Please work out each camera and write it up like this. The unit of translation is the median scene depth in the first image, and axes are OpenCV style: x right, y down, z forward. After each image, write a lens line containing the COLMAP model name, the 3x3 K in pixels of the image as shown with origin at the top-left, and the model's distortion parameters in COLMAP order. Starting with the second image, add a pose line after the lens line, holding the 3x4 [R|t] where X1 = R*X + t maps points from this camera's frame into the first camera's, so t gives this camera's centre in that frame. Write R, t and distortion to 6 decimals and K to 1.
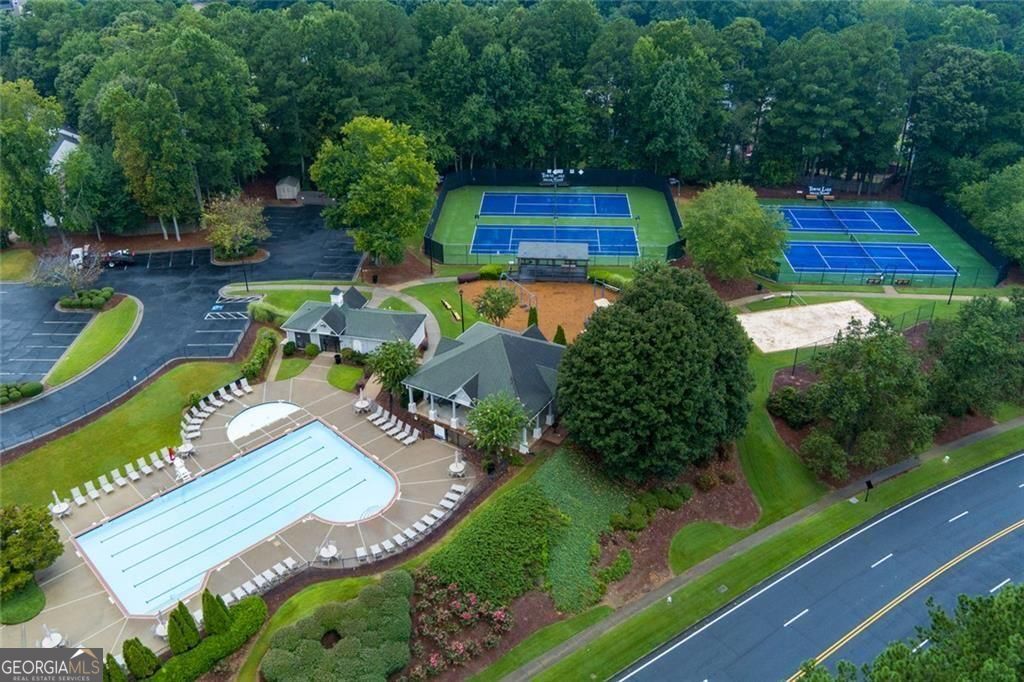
lens RADIAL K [[821.7, 0, 512.0], [0, 821.7, 341.0], [0, 0, 1]] dist [-0.085405, 0.035164]
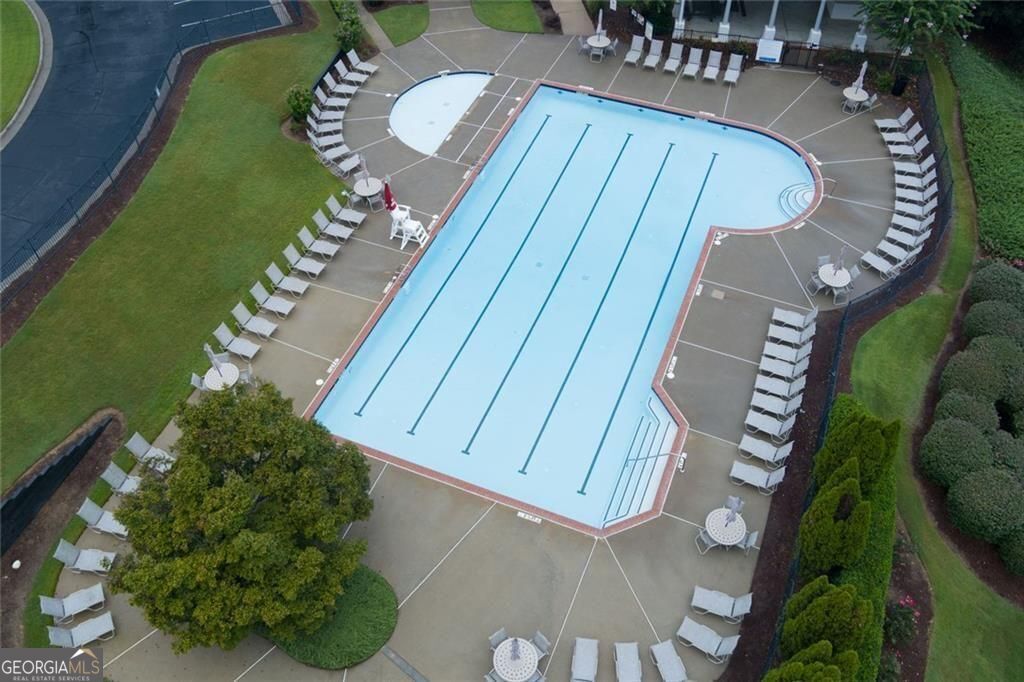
lens RADIAL K [[821.7, 0, 512.0], [0, 821.7, 341.0], [0, 0, 1]] dist [-0.085405, 0.035164]
pose [[0.921302, -0.300579, 0.246687, -0.449079], [0.203419, 0.913231, 0.353029, 0.057778], [-0.331395, -0.275066, 0.902505, 0.475495]]
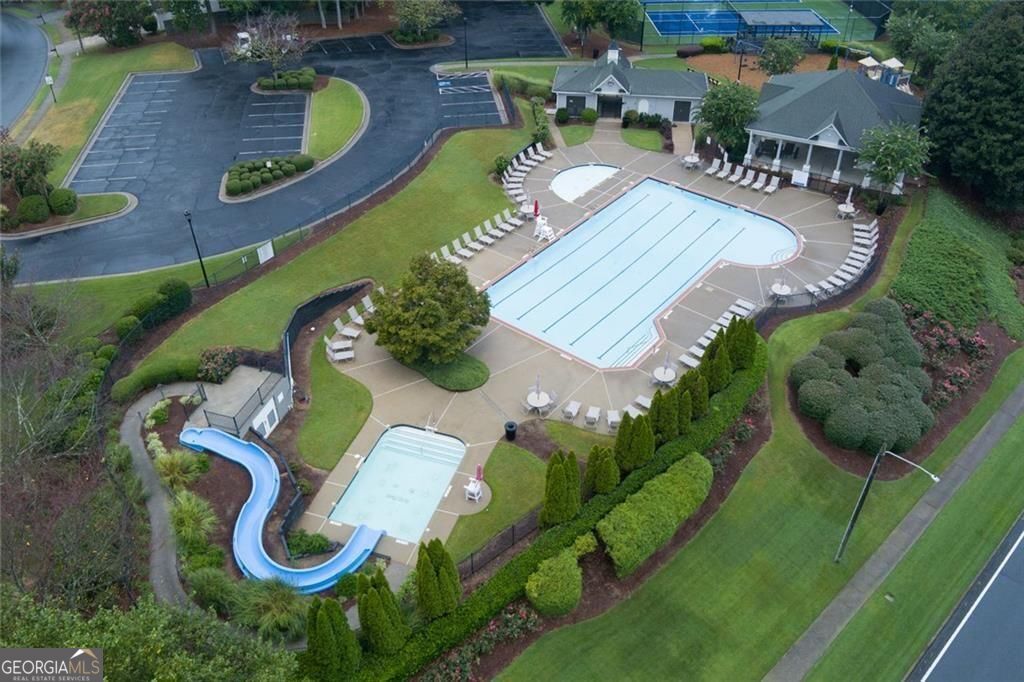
lens RADIAL K [[821.7, 0, 512.0], [0, 821.7, 341.0], [0, 0, 1]] dist [-0.085405, 0.035164]
pose [[0.994314, -0.070113, 0.080152, -0.474389], [0.058343, 0.988322, 0.140770, 0.139970], [-0.089085, -0.135293, 0.986793, 0.124234]]
